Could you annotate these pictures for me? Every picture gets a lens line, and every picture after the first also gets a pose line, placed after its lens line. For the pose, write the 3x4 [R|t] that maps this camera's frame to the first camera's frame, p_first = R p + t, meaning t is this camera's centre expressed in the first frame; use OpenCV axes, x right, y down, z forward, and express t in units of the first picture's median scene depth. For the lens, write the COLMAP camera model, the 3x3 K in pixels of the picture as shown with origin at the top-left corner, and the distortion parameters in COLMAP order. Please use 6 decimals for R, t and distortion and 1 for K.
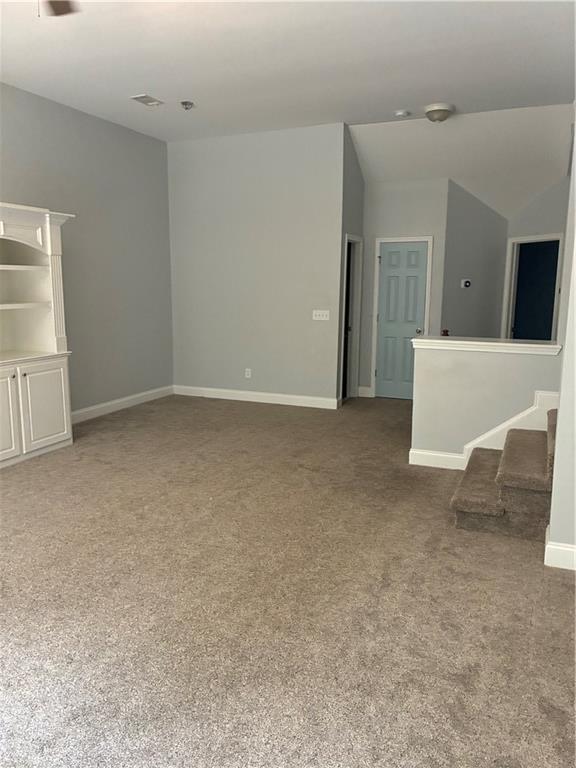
lens RADIAL K [[583.5, 0, 291.8], [0, 583.5, 378.0], [0, 0, 1]] dist [0.044762, -0.057444]
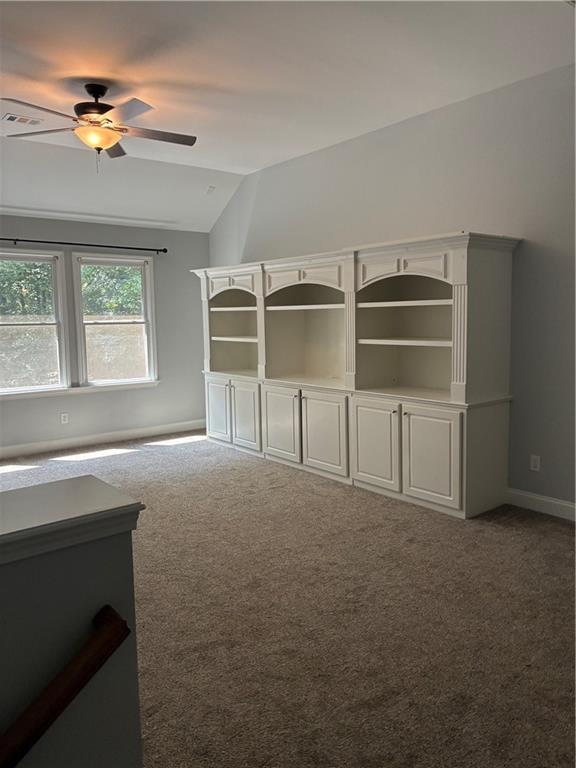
lens RADIAL K [[583.5, 0, 291.8], [0, 583.5, 378.0], [0, 0, 1]] dist [0.044762, -0.057444]
pose [[-0.464764, 0.095232, -0.880299, 0.453919], [-0.129027, 0.976303, 0.173739, -0.199713], [0.875983, 0.194330, -0.441462, 1.227543]]
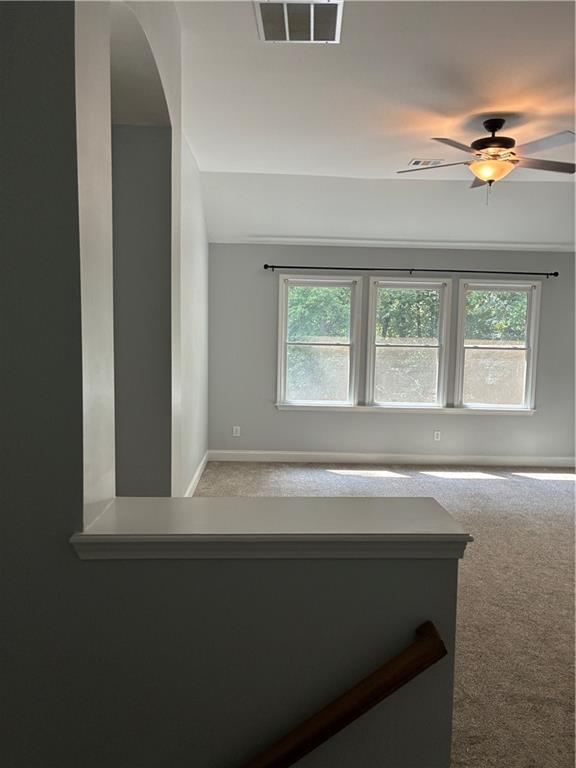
lens RADIAL K [[583.0, 0, 288.0], [0, 583.0, 384.0], [0, 0, 1]] dist [0.032982, -0.049451]
pose [[-0.904491, 0.012159, -0.426320, 0.451565], [-0.093183, 0.969809, 0.225359, -0.215990], [0.416189, 0.243561, -0.876051, 1.255734]]
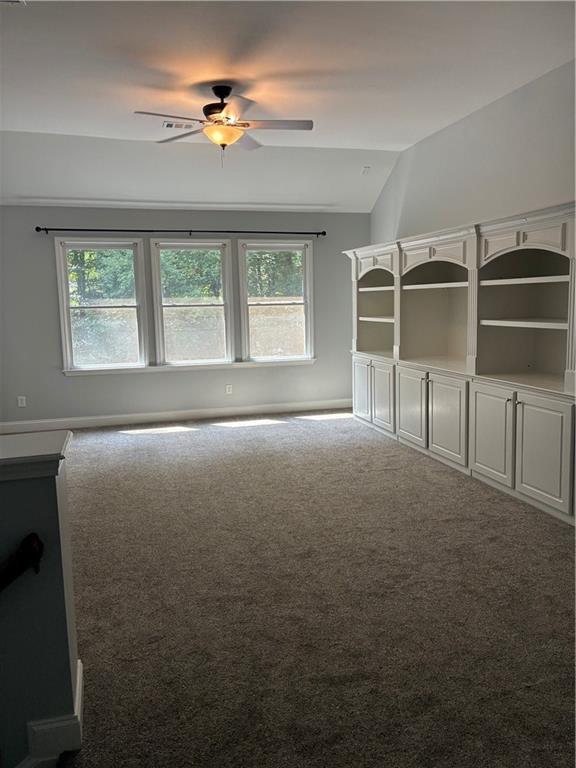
lens RADIAL K [[583.5, 0, 291.8], [0, 583.5, 378.0], [0, 0, 1]] dist [0.044762, -0.057444]
pose [[-0.773860, 0.095644, -0.626093, 0.336025], [-0.082701, 0.964809, 0.249607, -0.224728], [0.627934, 0.244940, -0.738718, 1.397159]]
